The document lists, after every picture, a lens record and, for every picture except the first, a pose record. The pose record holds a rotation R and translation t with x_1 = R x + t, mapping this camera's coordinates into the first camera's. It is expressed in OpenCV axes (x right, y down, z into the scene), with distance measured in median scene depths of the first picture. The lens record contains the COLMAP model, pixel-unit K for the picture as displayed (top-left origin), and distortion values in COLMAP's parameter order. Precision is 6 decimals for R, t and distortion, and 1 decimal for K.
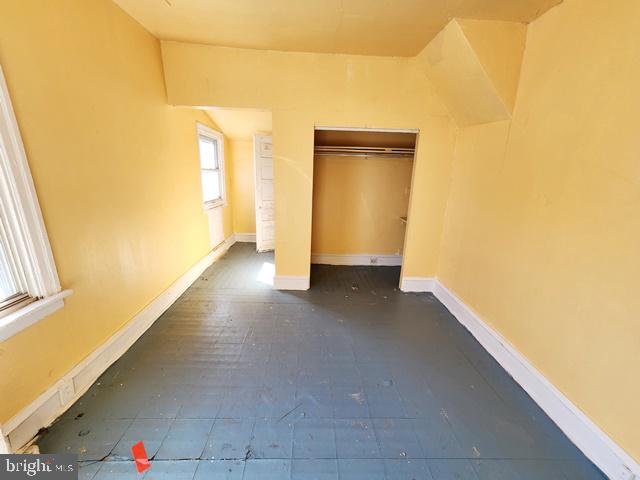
lens RADIAL K [[265.2, 0, 319.4], [0, 265.2, 240.6], [0, 0, 1]] dist [-0.001887, 0.000043]
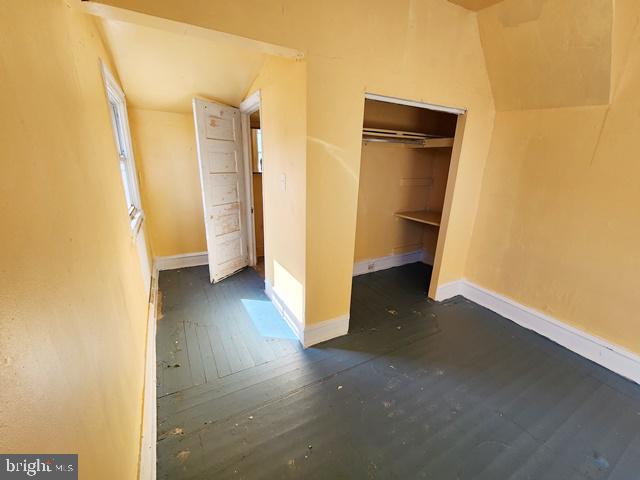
lens RADIAL K [[265.2, 0, 319.4], [0, 265.2, 240.6], [0, 0, 1]] dist [-0.001887, 0.000043]
pose [[0.887481, -0.141290, 0.438652, -0.371888], [0.116013, 0.989684, 0.084059, -0.119765], [-0.446004, -0.023711, 0.894717, 0.389453]]
